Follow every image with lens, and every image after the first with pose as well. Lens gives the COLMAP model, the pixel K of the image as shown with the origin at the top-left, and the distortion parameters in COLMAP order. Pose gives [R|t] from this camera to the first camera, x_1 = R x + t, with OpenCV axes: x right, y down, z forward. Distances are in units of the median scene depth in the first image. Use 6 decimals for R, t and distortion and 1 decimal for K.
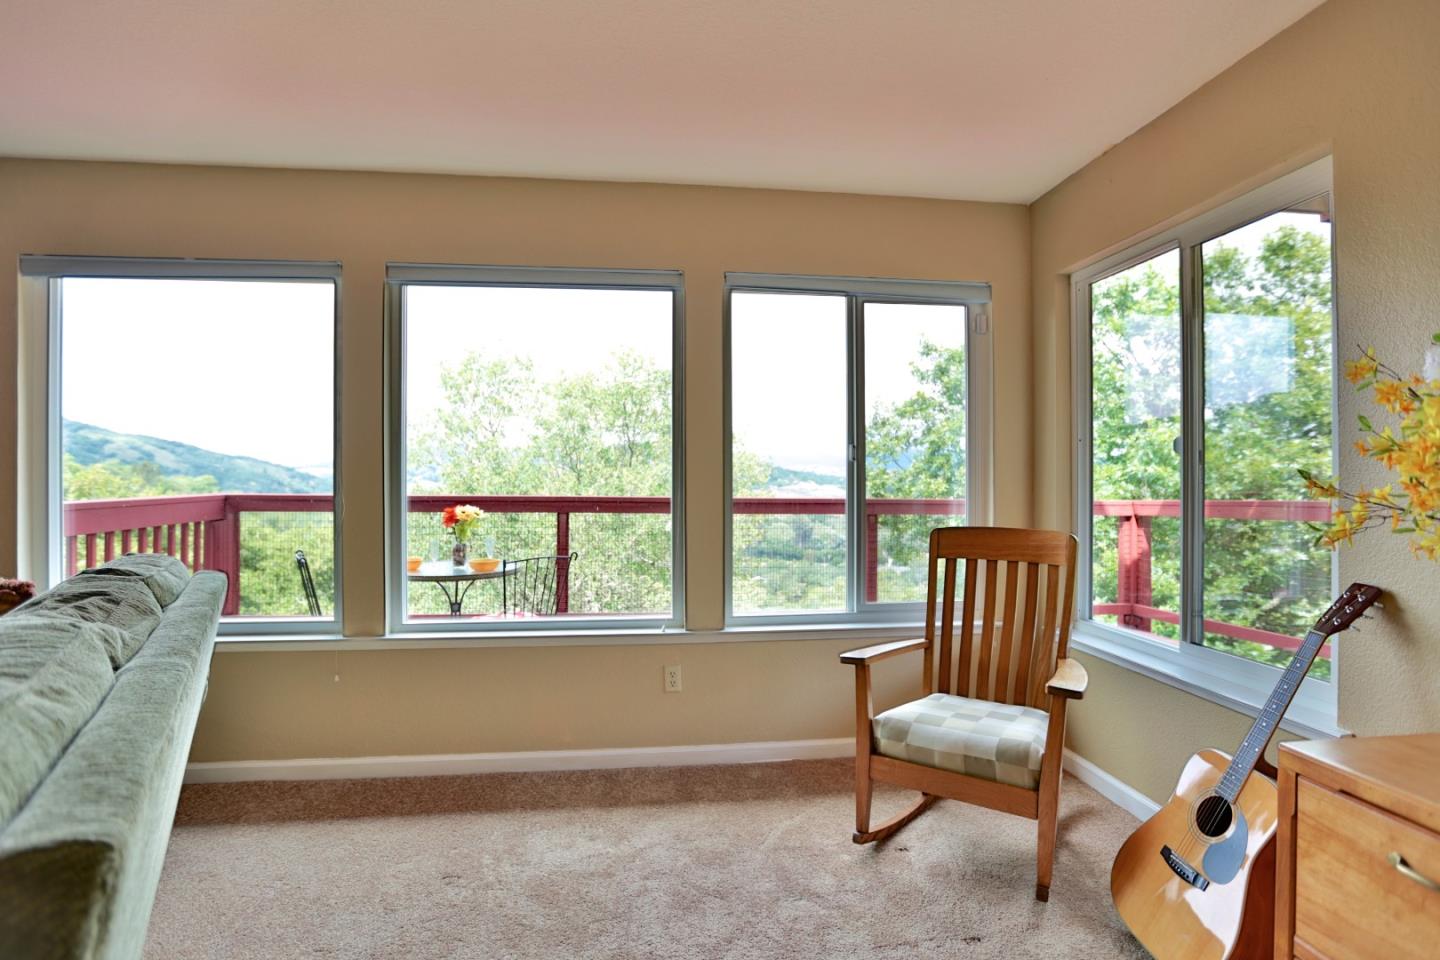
lens RADIAL K [[710.5, 0, 712.8], [0, 710.5, 476.9], [0, 0, 1]] dist [-0.037666, 0.007470]
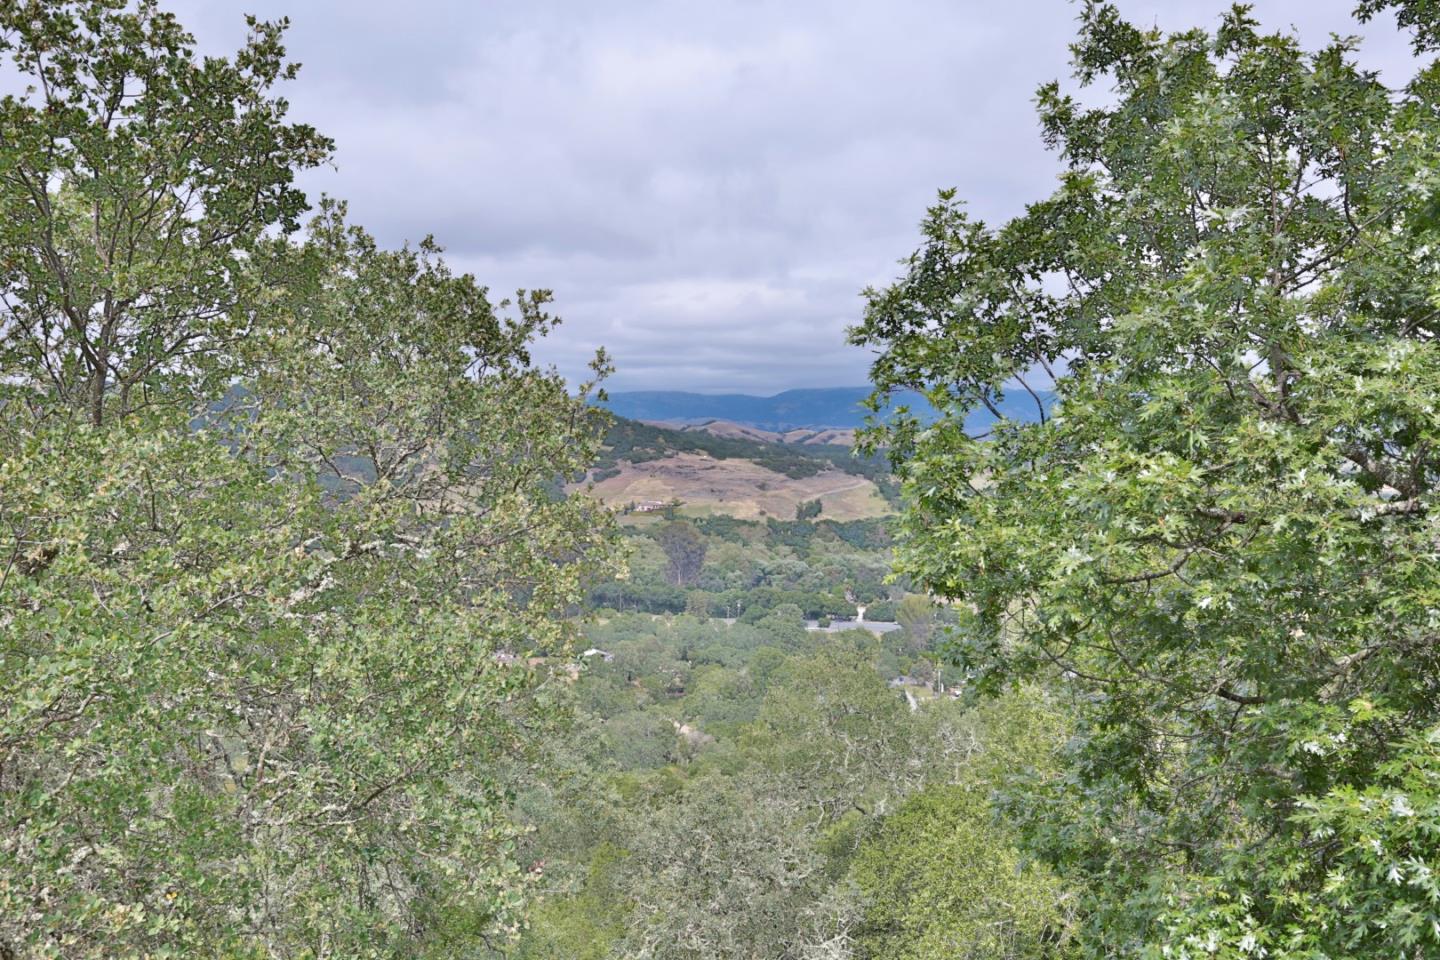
lens RADIAL K [[710.5, 0, 721.6], [0, 710.5, 477.0], [0, 0, 1]] dist [-0.037666, 0.007470]
pose [[0.979233, -0.008739, 0.202548, 0.055361], [-0.001795, 0.998658, 0.051764, -0.001533], [-0.202729, -0.051053, 0.977903, 0.540651]]
